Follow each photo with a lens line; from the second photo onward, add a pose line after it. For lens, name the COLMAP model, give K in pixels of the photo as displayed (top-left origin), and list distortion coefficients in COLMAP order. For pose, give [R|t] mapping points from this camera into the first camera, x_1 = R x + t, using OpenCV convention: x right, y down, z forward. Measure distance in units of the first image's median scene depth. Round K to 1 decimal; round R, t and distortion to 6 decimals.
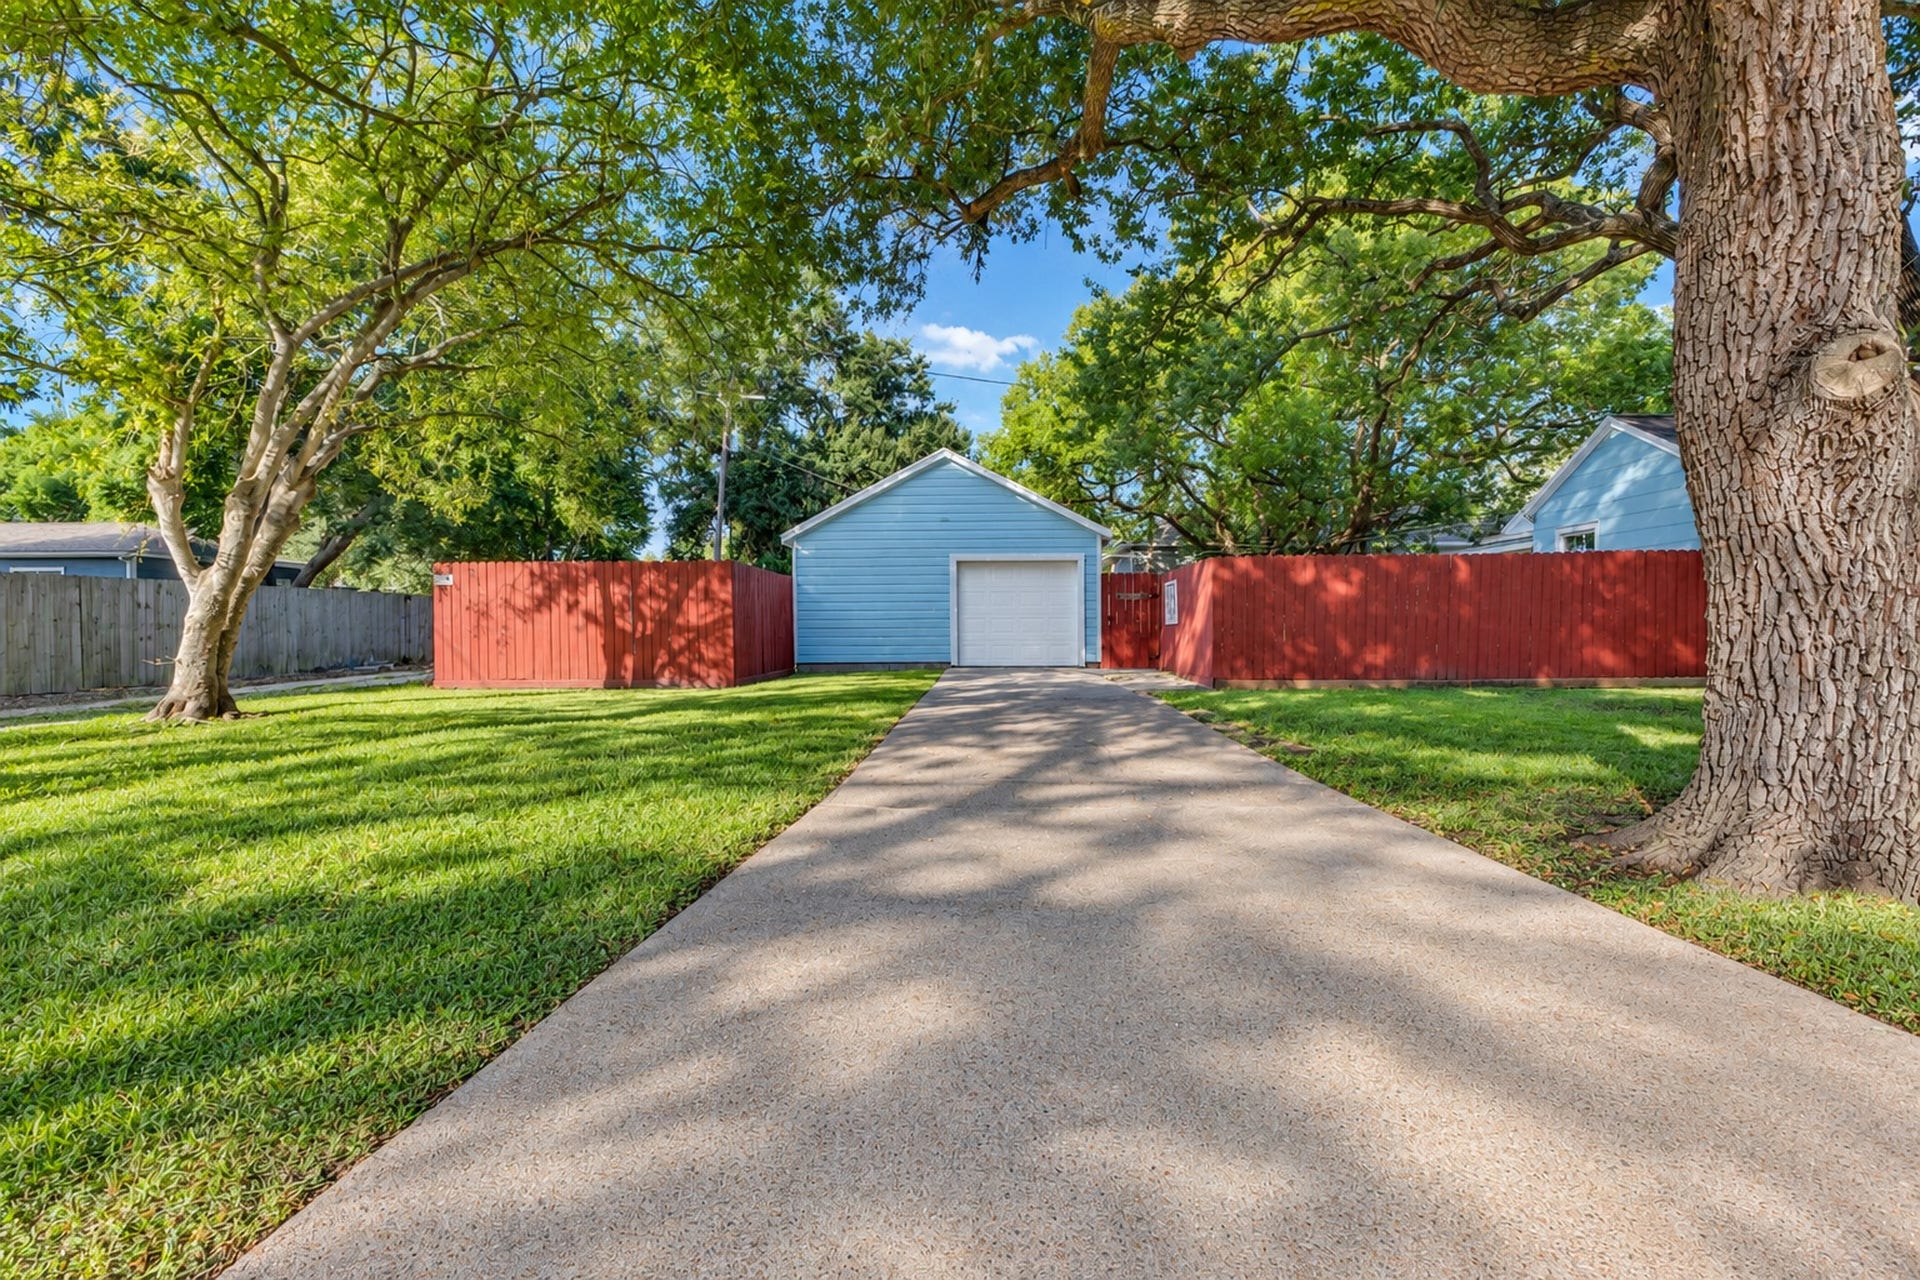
lens RADIAL K [[823.6, 0, 958.7], [0, 823.6, 636.1], [0, 0, 1]] dist [0.010470, -0.001097]
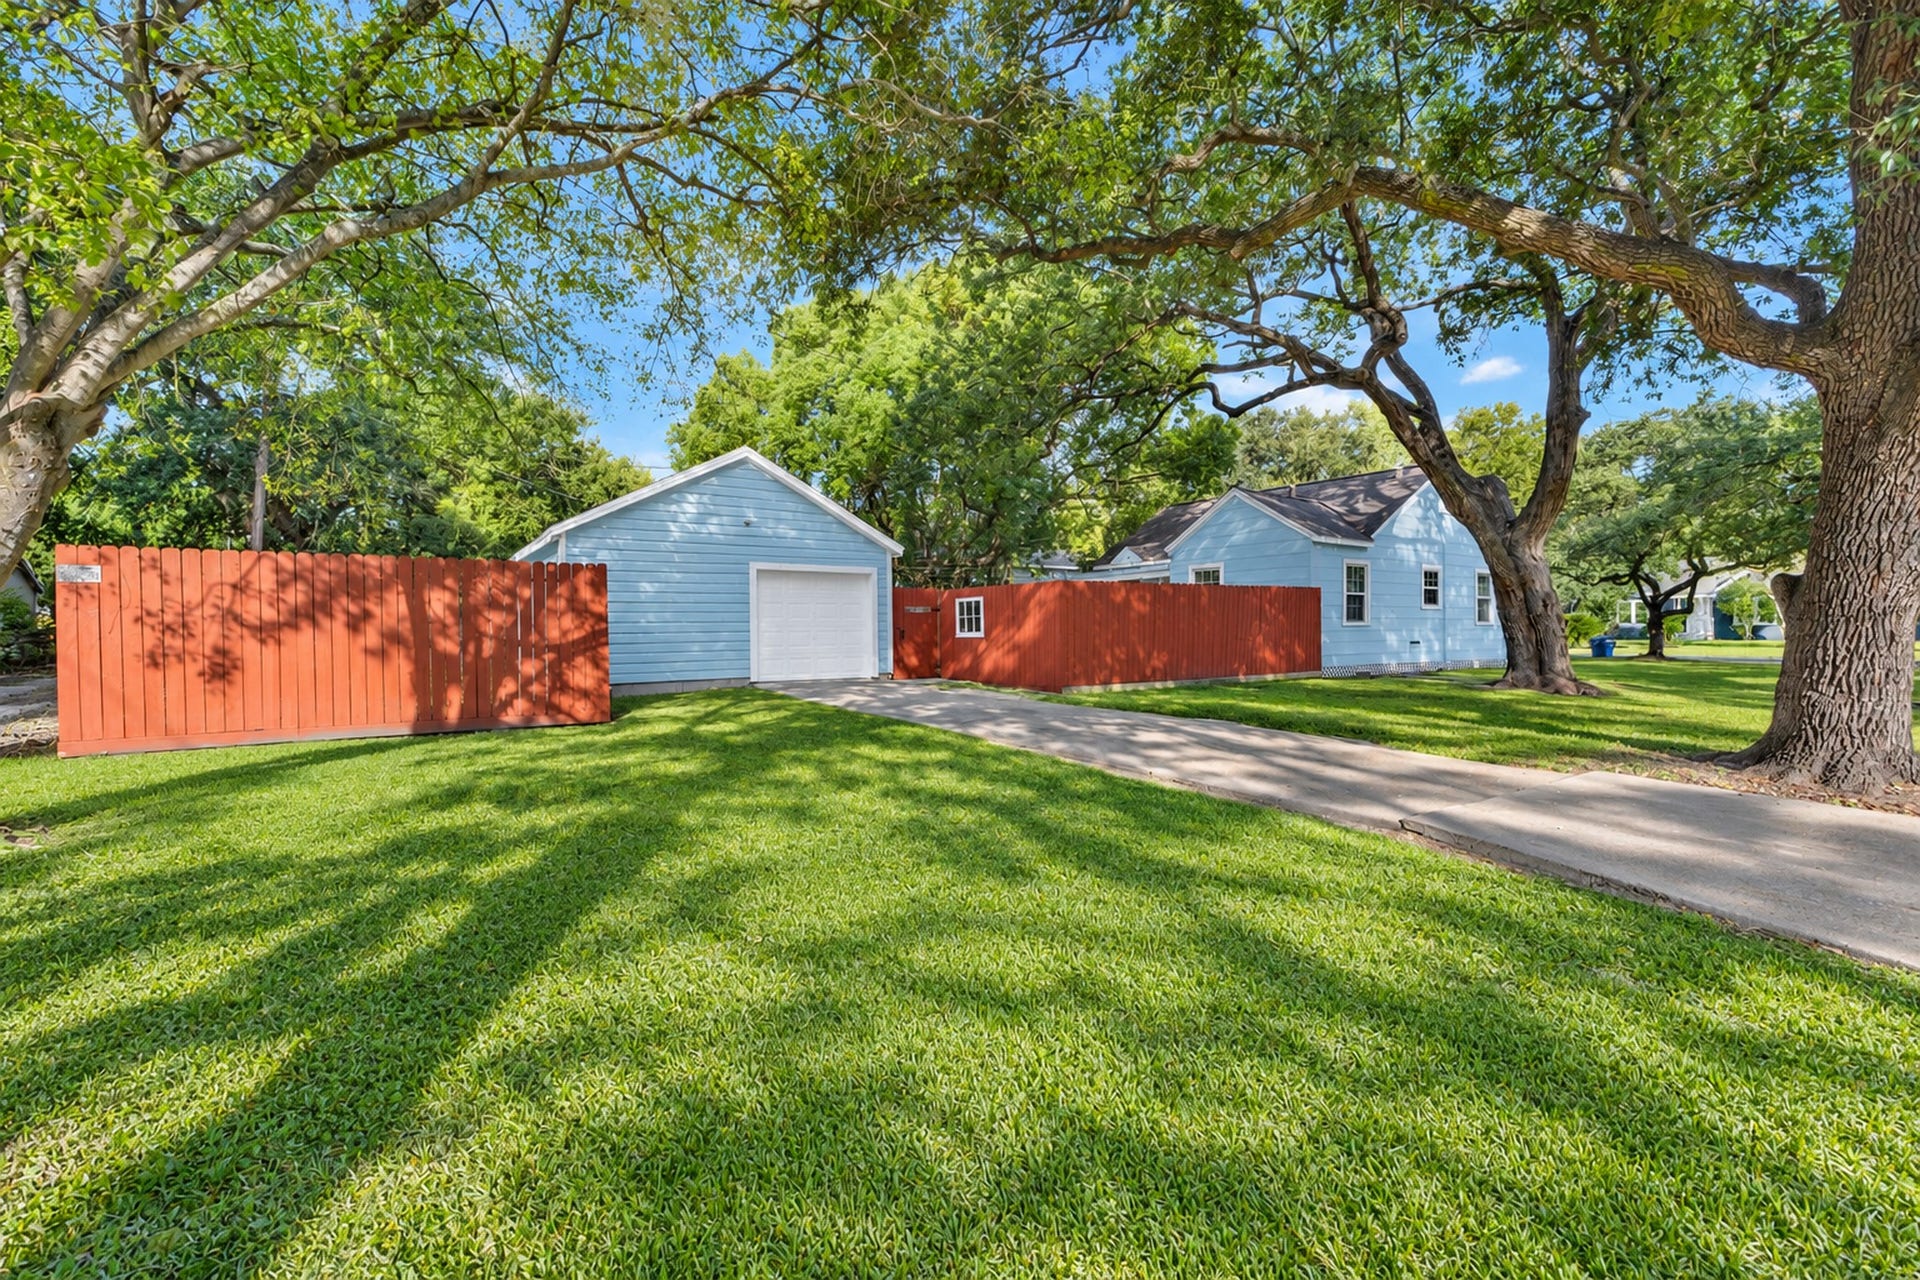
lens RADIAL K [[823.6, 0, 958.7], [0, 823.6, 636.1], [0, 0, 1]] dist [0.010470, -0.001097]
pose [[0.772783, -0.011256, 0.634571, -0.517659], [0.015212, 0.999884, -0.000790, -0.015469], [-0.634488, 0.010264, 0.772865, 0.163090]]
